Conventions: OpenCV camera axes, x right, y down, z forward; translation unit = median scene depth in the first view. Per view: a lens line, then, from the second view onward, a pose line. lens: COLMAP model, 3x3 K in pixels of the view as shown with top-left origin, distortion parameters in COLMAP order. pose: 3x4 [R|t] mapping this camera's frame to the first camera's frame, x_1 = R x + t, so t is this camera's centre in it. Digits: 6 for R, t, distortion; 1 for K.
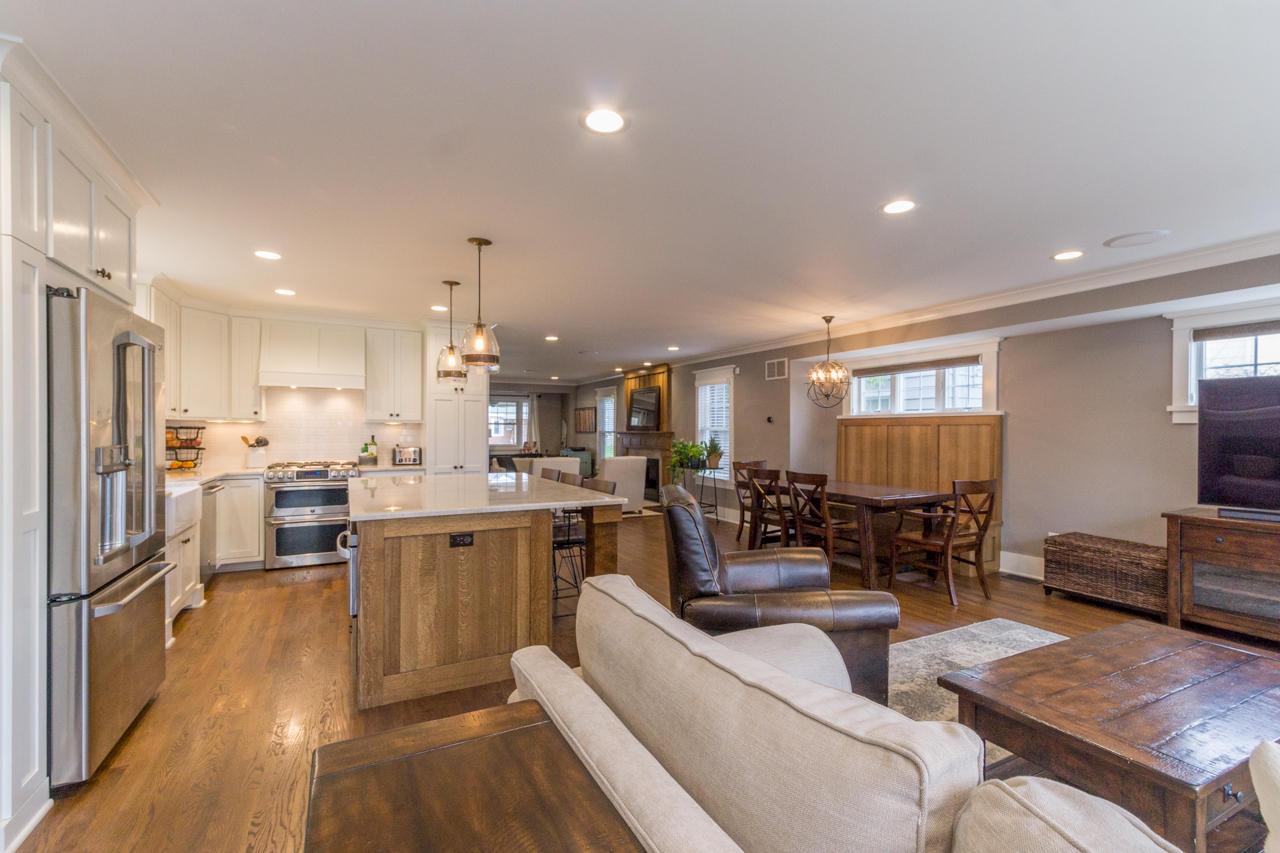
lens RADIAL K [[552.9, 0, 639.8], [0, 552.9, 434.2], [0, 0, 1]] dist [-0.000176, -0.000035]
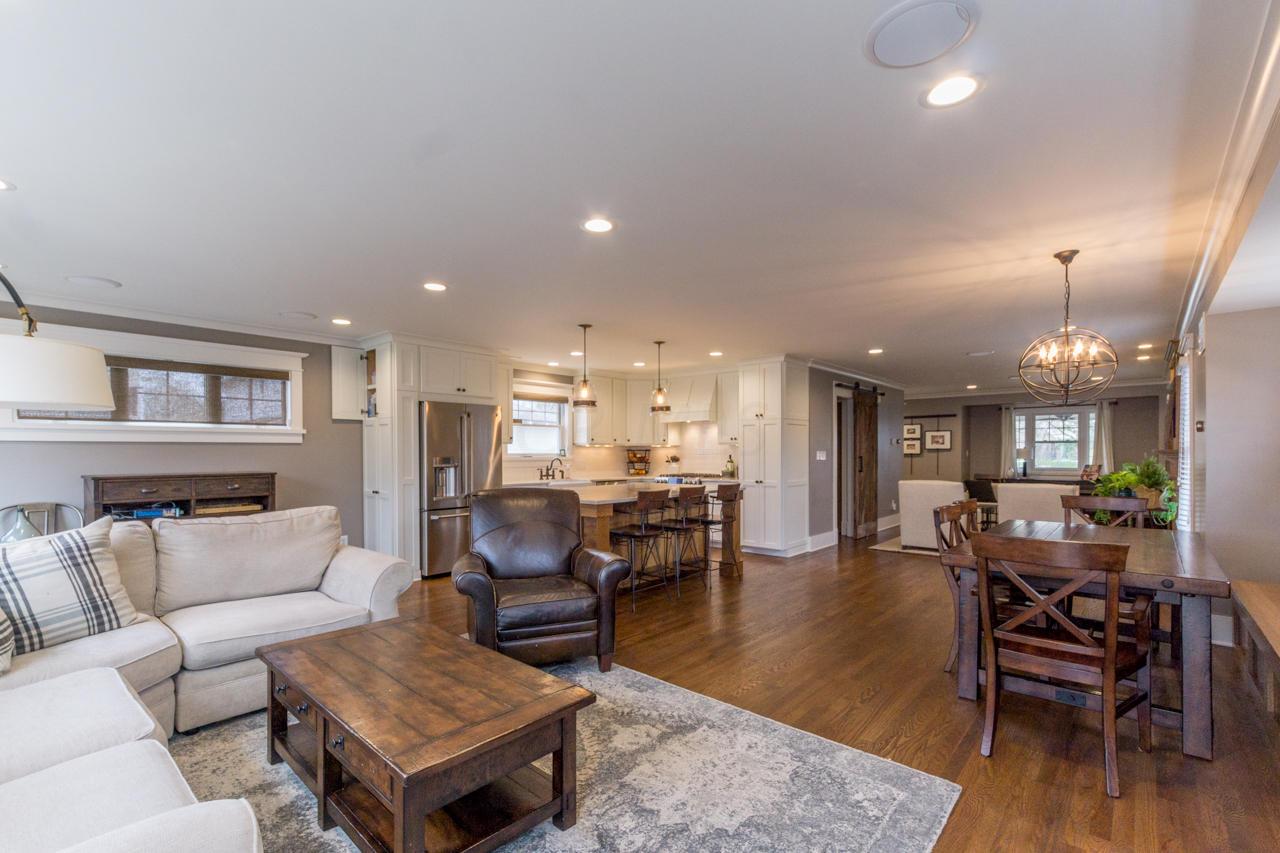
lens RADIAL K [[568.6, 0, 634.8], [0, 568.6, 451.9], [0, 0, 1]] dist [0.000544, 0.000007]
pose [[0.351100, -0.007441, -0.936309, 0.740309], [-0.002149, 0.999959, -0.008753, 0.008047], [0.936336, 0.005085, 0.351069, 0.352203]]
